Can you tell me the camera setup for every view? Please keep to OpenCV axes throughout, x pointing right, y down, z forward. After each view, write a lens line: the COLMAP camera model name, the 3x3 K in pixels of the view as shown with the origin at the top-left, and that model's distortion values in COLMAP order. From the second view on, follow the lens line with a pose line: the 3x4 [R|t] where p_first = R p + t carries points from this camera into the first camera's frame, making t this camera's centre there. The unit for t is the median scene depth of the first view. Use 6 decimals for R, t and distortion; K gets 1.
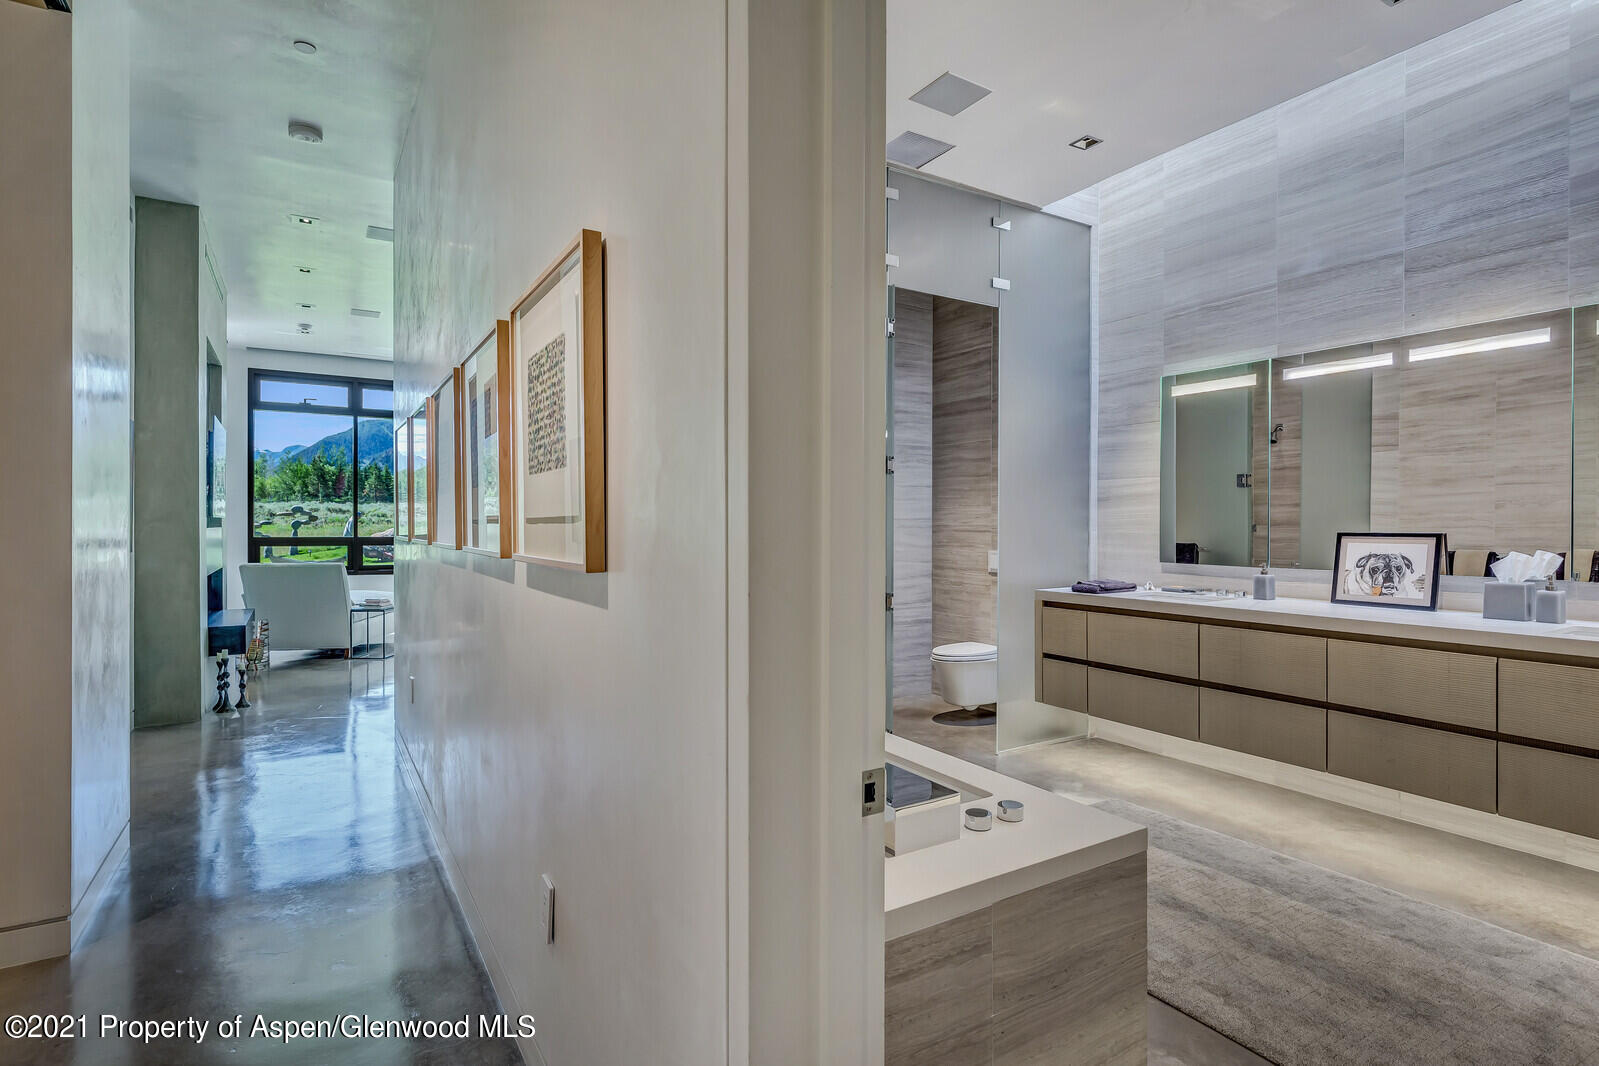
lens RADIAL K [[808.8, 0, 805.3], [0, 808.8, 537.0], [0, 0, 1]] dist [-0.008643, 0.002189]
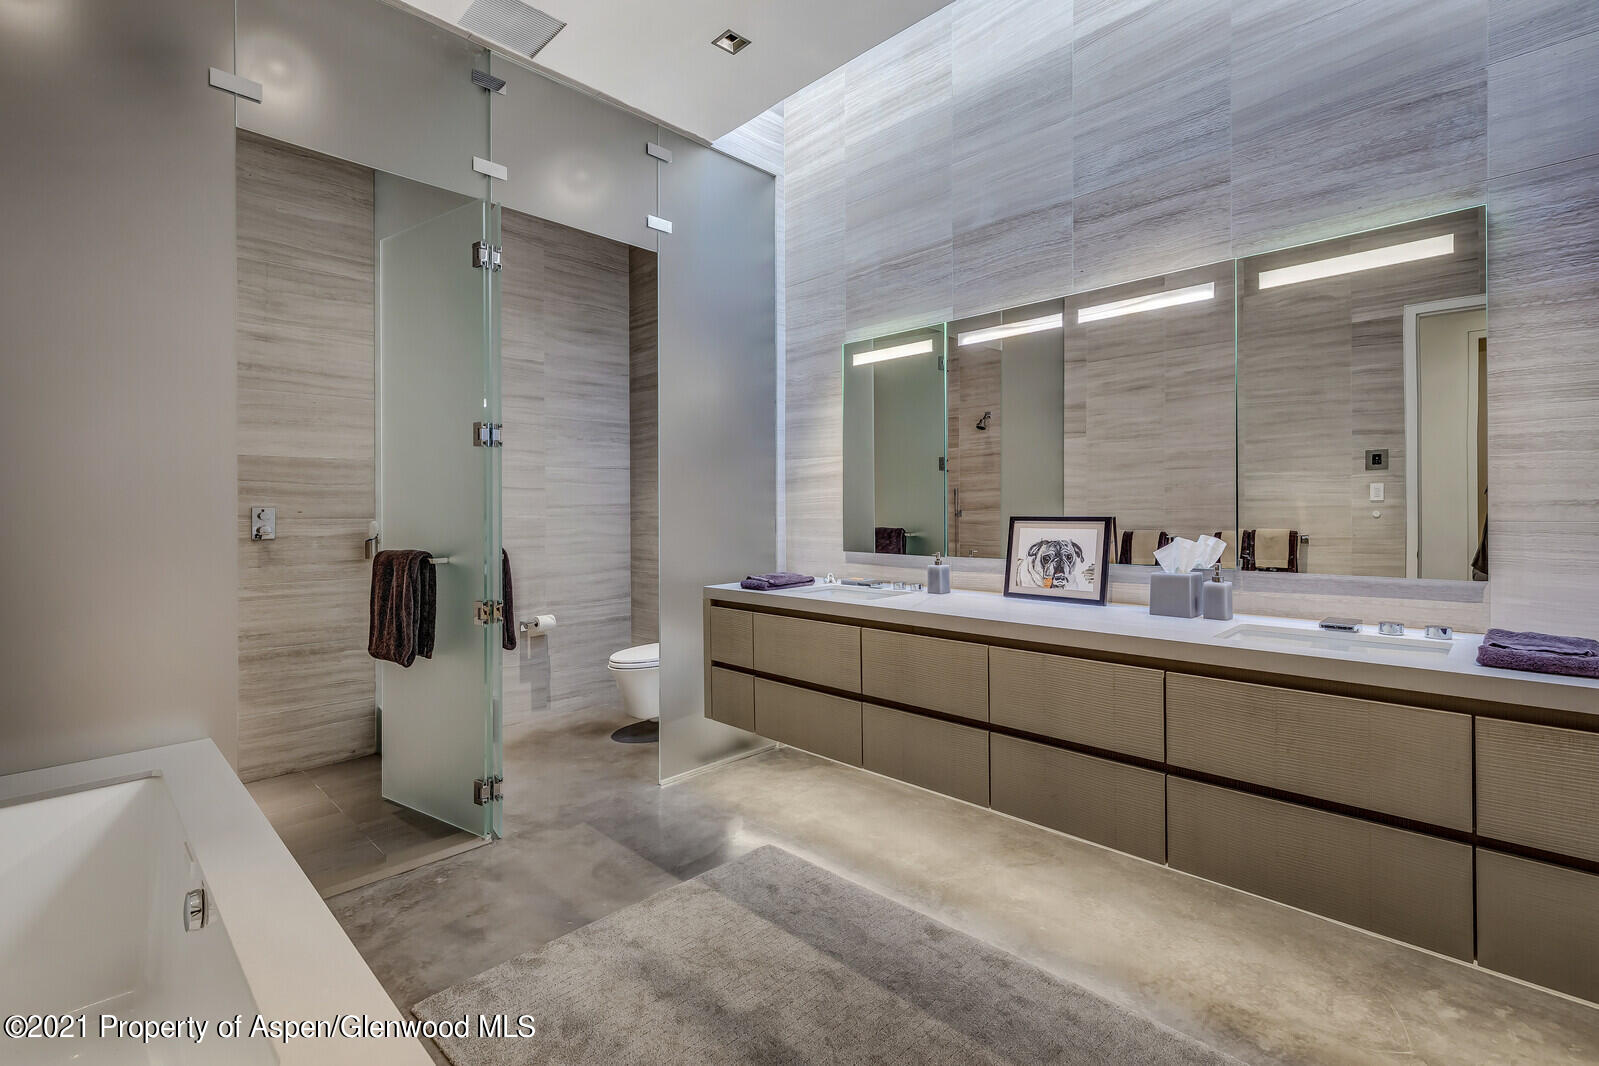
lens RADIAL K [[723.2, 0, 805.3], [0, 723.2, 524.3], [0, 0, 1]] dist [0.003111, 0.000401]
pose [[0.969983, -0.012621, 0.242847, 0.220776], [0.011738, 0.999918, 0.005085, -0.003281], [-0.242891, -0.002082, 0.970051, 0.252006]]
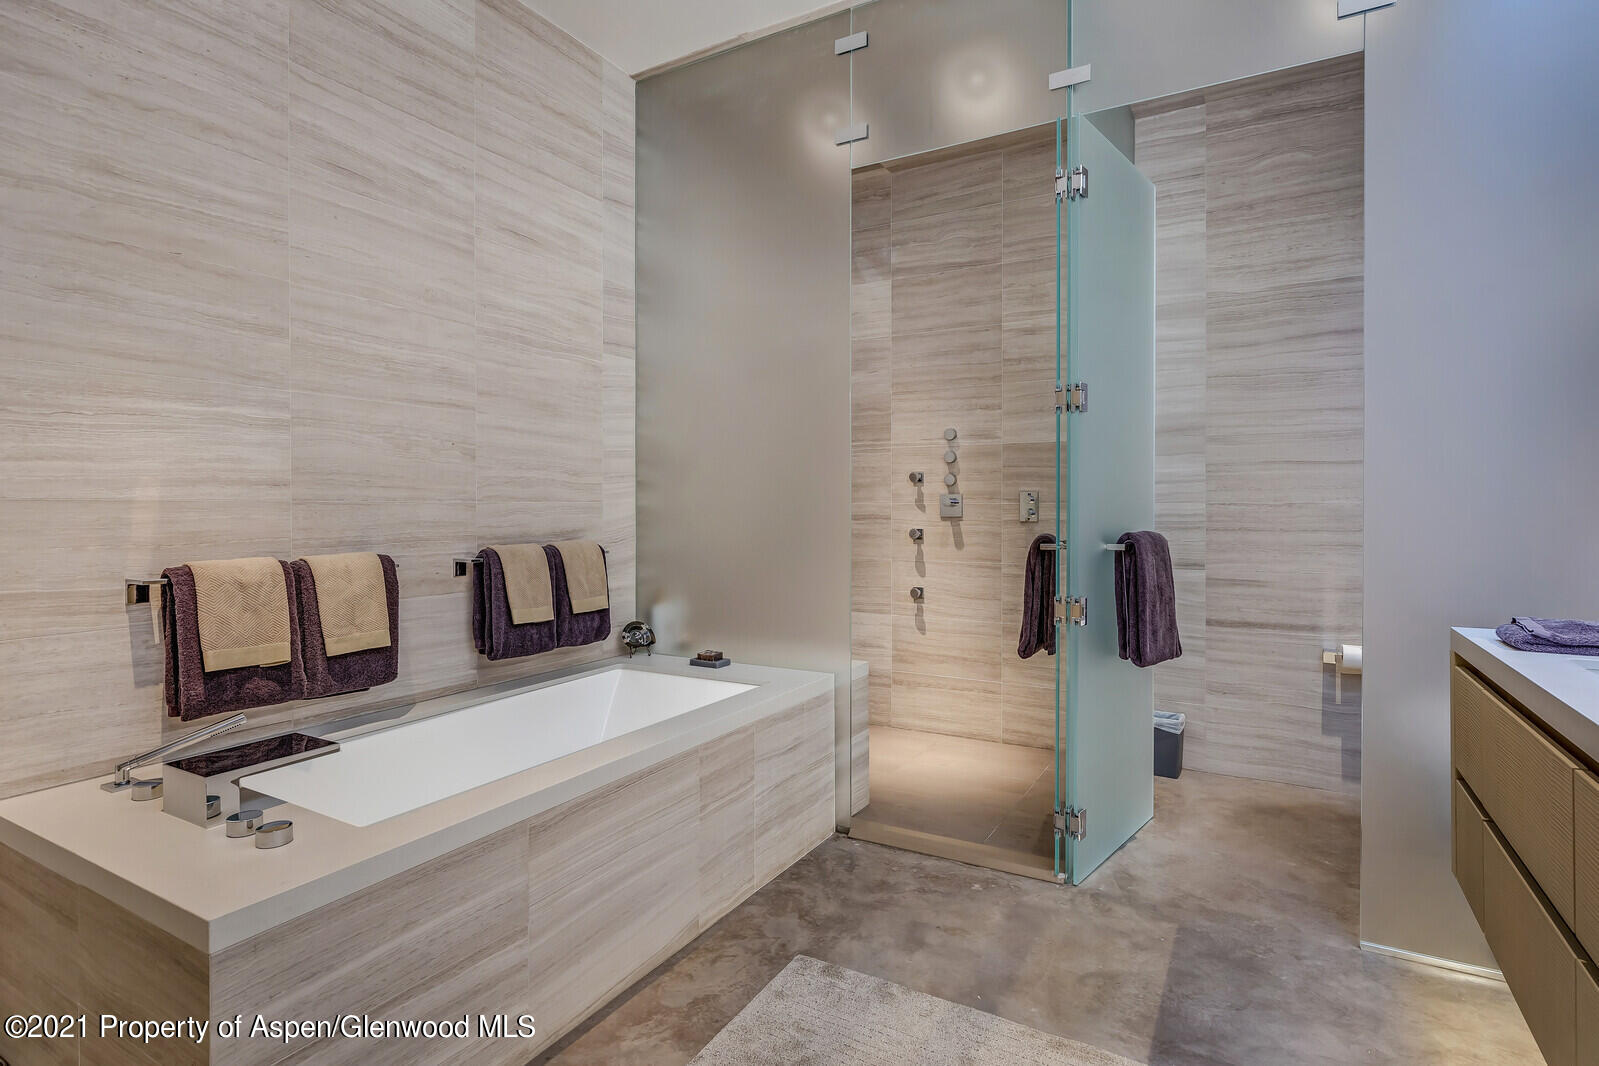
lens RADIAL K [[811.6, 0, 799.5], [0, 811.6, 533.0], [0, 0, 1]] dist [0.000005, 0.000062]
pose [[0.472359, 0.028777, -0.880936, 0.559794], [-0.007561, 0.999562, 0.028597, -0.001844], [0.881374, -0.006847, 0.472370, 0.493018]]
